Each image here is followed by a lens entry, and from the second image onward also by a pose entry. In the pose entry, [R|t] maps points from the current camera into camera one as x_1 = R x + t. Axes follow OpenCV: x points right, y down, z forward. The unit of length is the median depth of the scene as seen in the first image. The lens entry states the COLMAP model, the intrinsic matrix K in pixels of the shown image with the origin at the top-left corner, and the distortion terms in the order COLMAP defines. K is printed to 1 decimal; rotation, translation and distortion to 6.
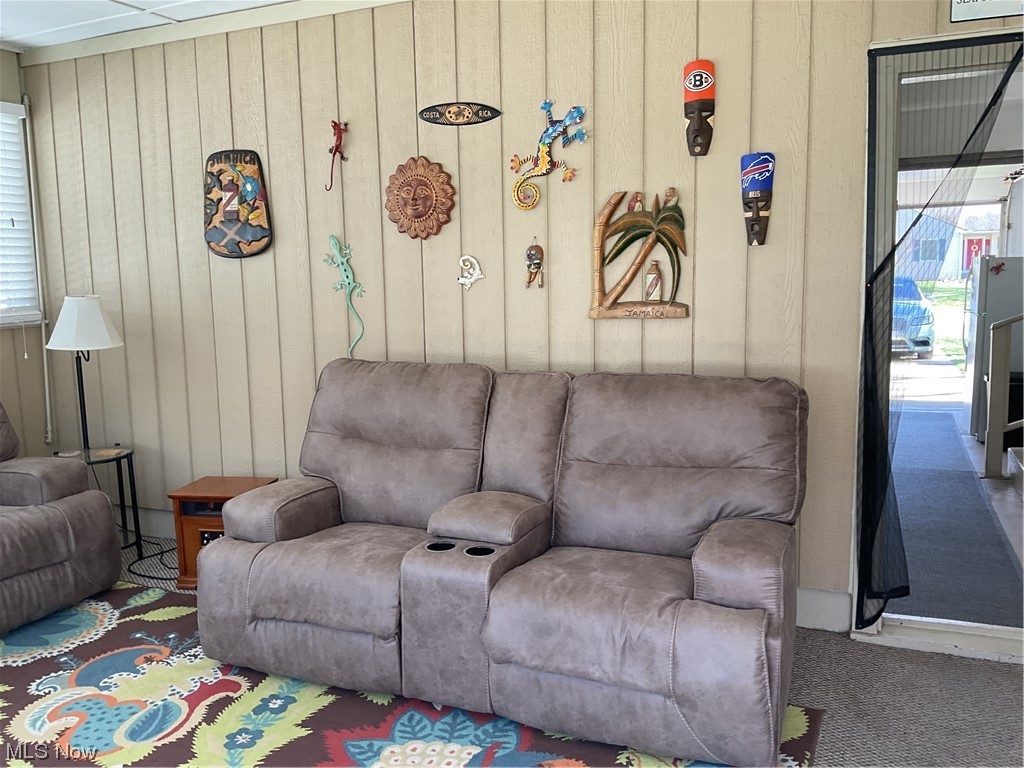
lens RADIAL K [[842.7, 0, 507.9], [0, 842.7, 380.2], [0, 0, 1]] dist [0.100155, -0.198206]
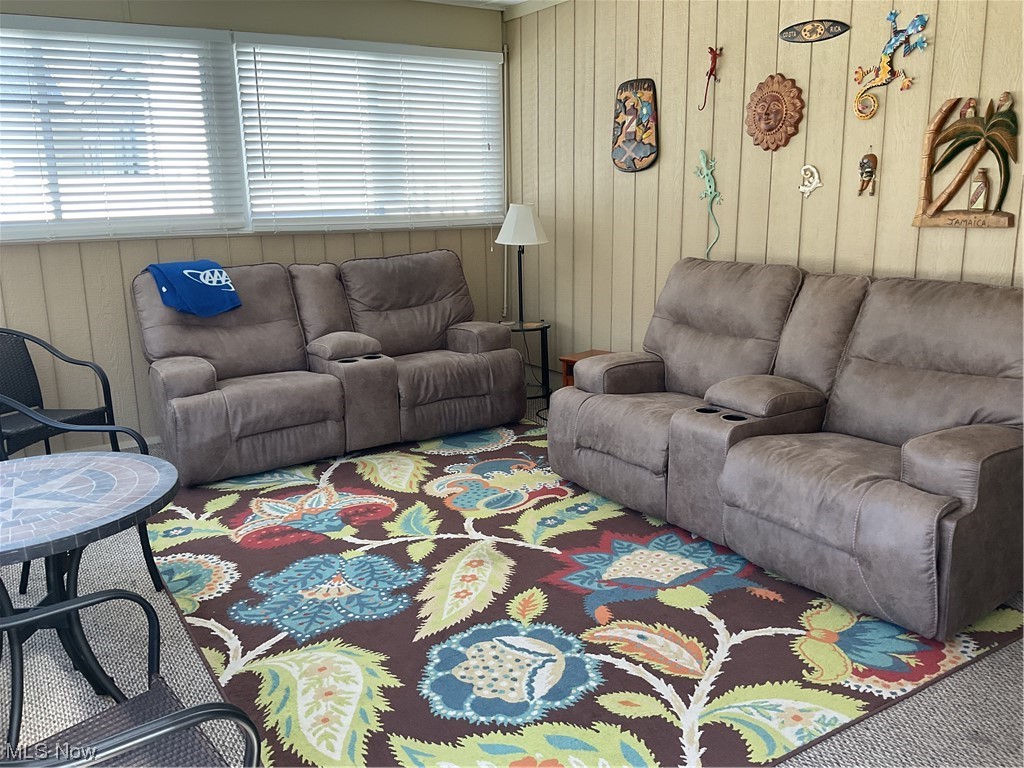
lens RADIAL K [[842.7, 0, 507.9], [0, 842.7, 380.2], [0, 0, 1]] dist [0.100155, -0.198206]
pose [[0.828468, 0.123303, -0.546294, 0.284161], [-0.070611, 0.990675, 0.116521, 0.025995], [0.555567, -0.057959, 0.829449, -0.138988]]
